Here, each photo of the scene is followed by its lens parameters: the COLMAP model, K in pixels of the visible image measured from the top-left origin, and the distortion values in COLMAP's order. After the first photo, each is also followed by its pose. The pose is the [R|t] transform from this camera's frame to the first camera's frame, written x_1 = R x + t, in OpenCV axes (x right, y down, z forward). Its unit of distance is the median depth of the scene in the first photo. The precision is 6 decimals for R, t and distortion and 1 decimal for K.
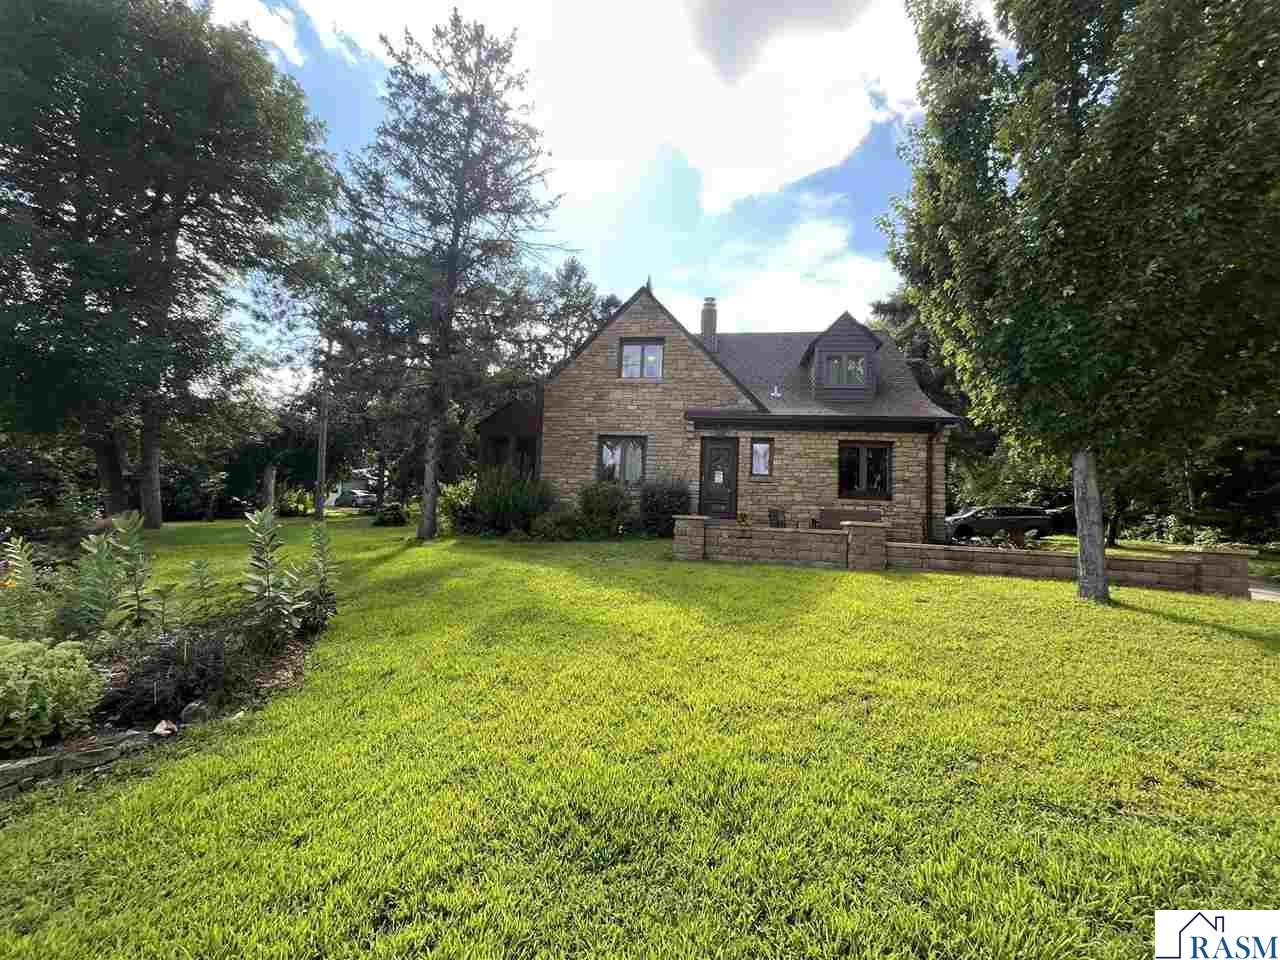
lens RADIAL K [[513.4, 0, 642.6], [0, 513.4, 475.8], [0, 0, 1]] dist [-0.002776, -0.000252]
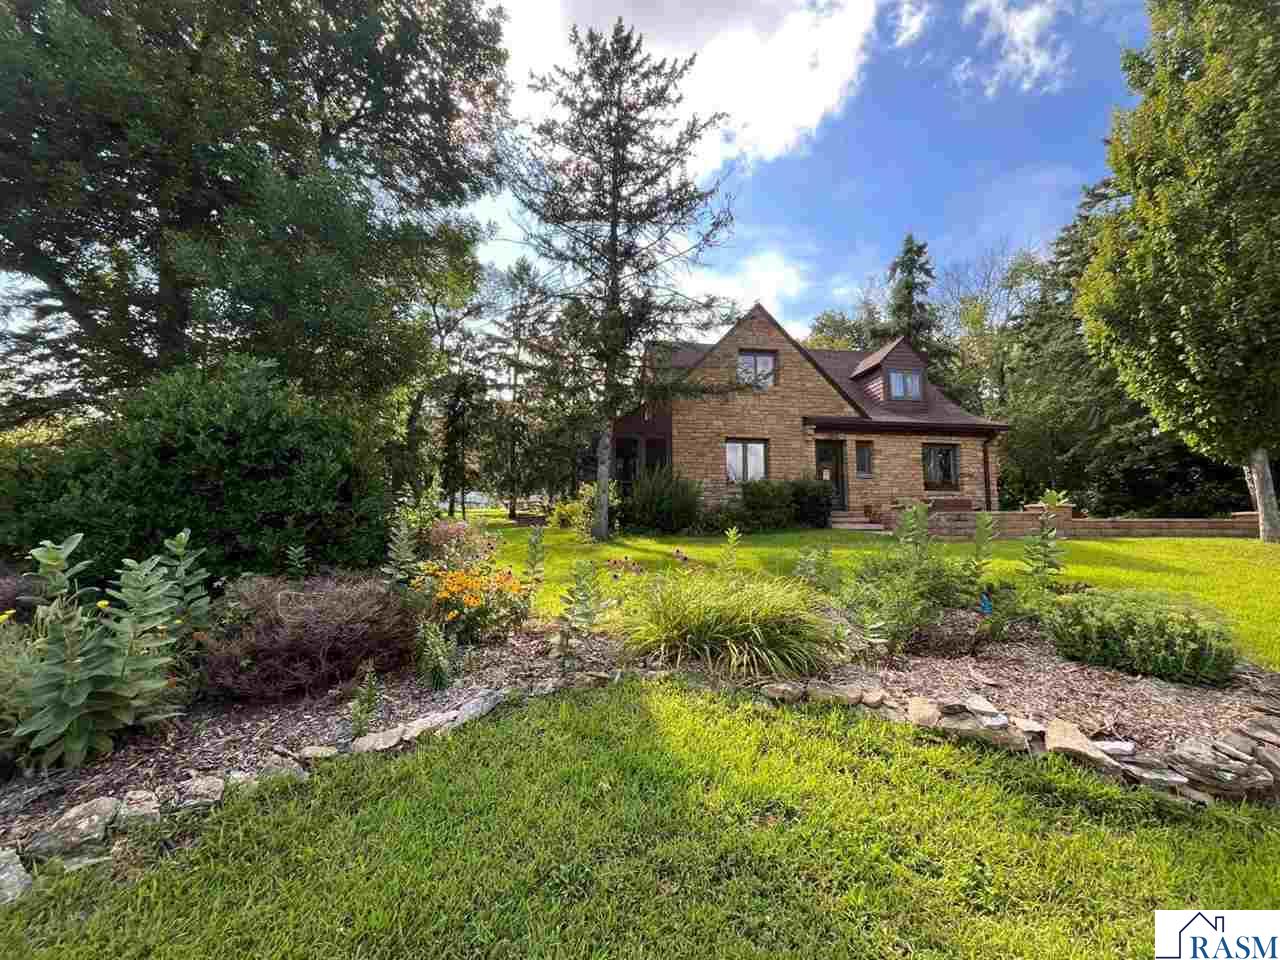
lens RADIAL K [[513.4, 0, 639.6], [0, 513.4, 478.6], [0, 0, 1]] dist [-0.002776, -0.000252]
pose [[0.962009, -0.016243, 0.272535, -0.580018], [0.016800, 0.999859, 0.000289, 0.003650], [-0.272501, 0.004301, 0.962146, 0.011301]]
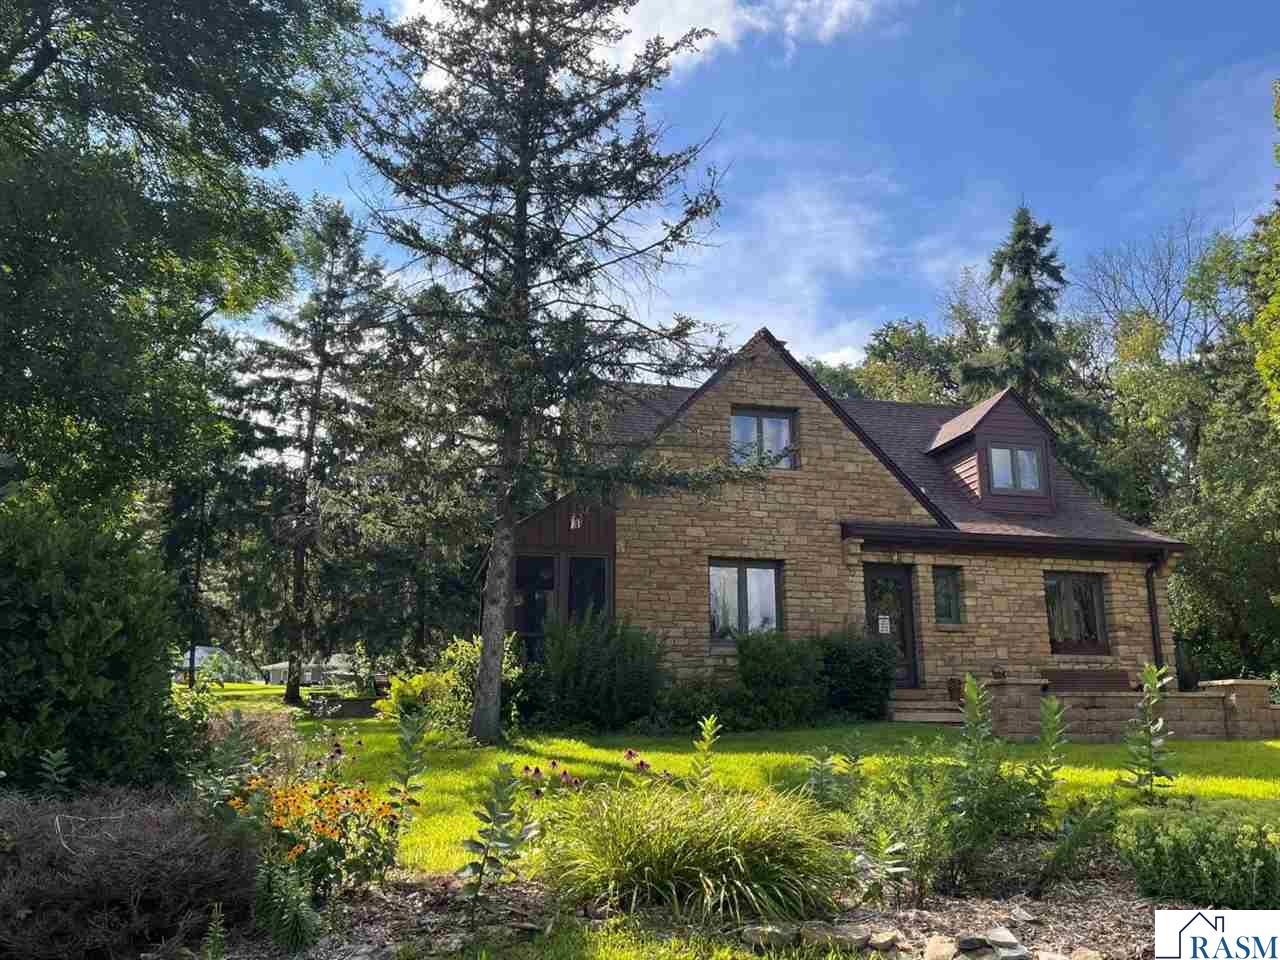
lens RADIAL K [[1021.6, 0, 648.1], [0, 1021.6, 485.5], [0, 0, 1]] dist [0.066159, -0.084056]
pose [[0.929575, 0.038643, 0.366602, -0.633782], [0.009332, 0.991705, -0.128198, -0.008304], [-0.368515, 0.122590, 0.921503, -0.119195]]
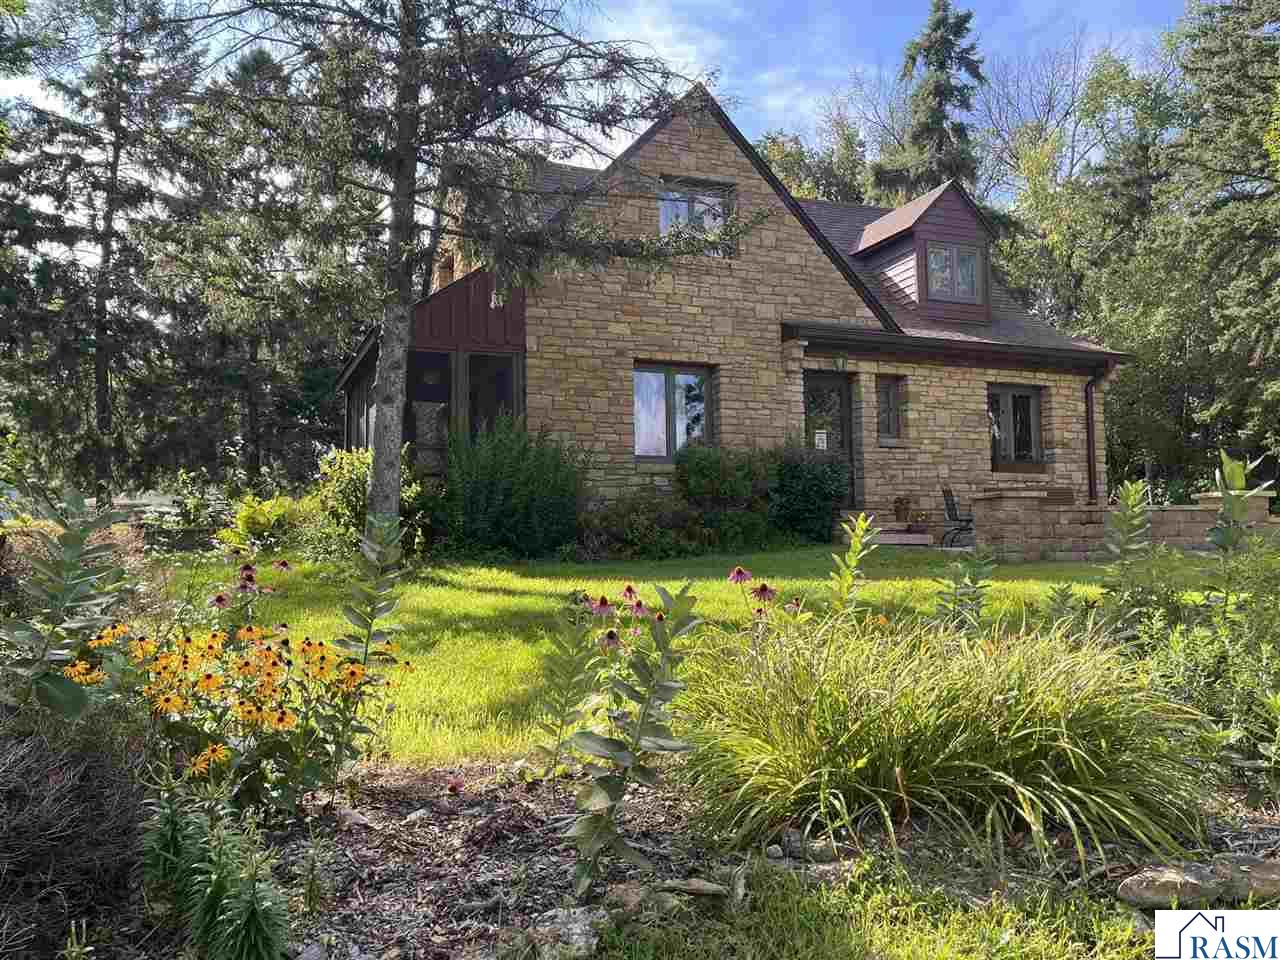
lens RADIAL K [[1021.6, 0, 645.5], [0, 1021.6, 475.7], [0, 0, 1]] dist [0.066159, -0.084056]
pose [[0.857153, -0.015789, 0.514819, -0.640117], [0.007106, 0.999797, 0.018832, 0.020658], [-0.515012, -0.012483, 0.857092, 0.106242]]
